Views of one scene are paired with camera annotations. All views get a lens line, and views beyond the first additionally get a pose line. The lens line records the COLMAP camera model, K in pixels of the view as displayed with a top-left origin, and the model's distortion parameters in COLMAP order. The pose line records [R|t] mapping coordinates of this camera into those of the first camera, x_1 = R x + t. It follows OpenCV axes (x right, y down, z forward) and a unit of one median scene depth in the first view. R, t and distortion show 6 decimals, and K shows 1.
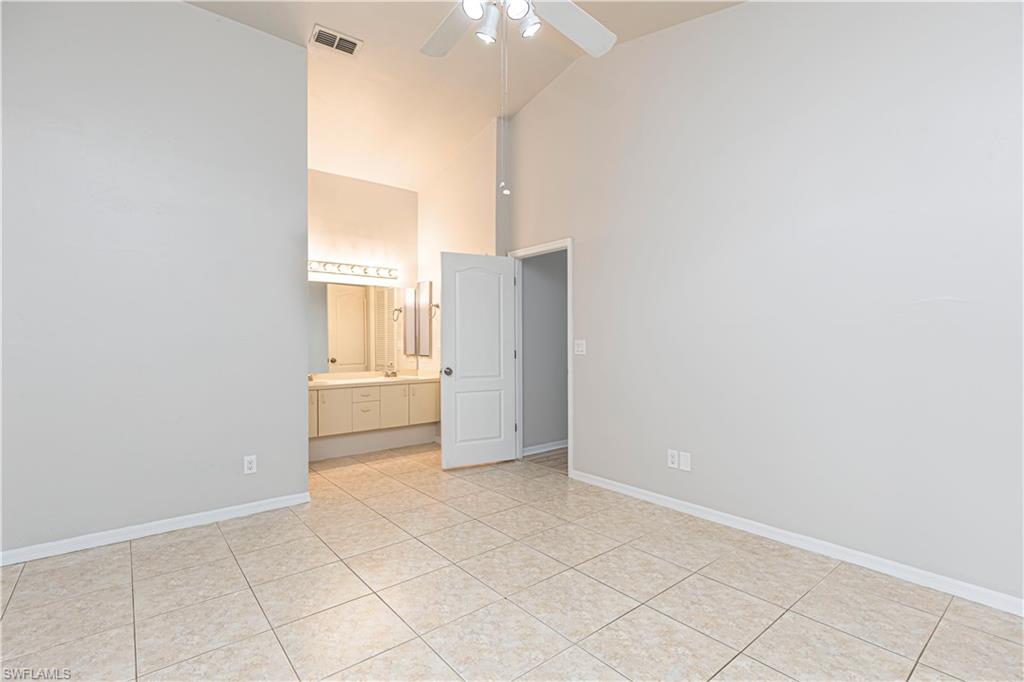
lens RADIAL K [[478.9, 0, 512.8], [0, 478.9, 343.4], [0, 0, 1]] dist [0.003643, -0.000960]
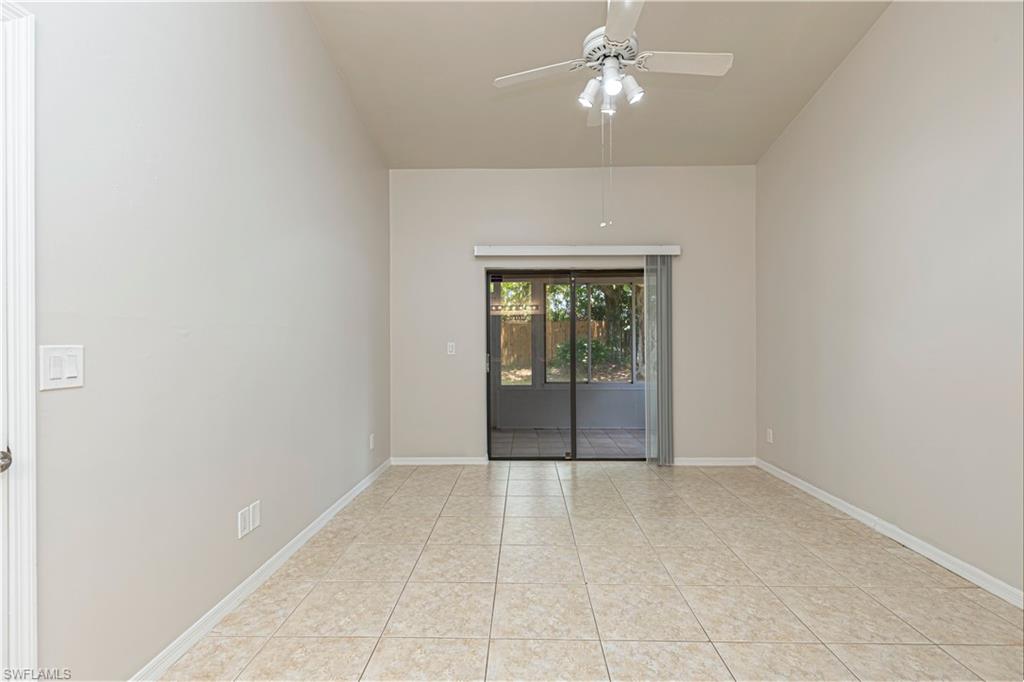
lens RADIAL K [[478.9, 0, 516.5], [0, 478.9, 330.4], [0, 0, 1]] dist [0.003643, -0.000960]
pose [[-0.766286, 0.020805, 0.642163, -0.532144], [0.009898, 0.999739, -0.020579, -0.012348], [-0.642424, -0.009413, -0.766292, 1.718996]]
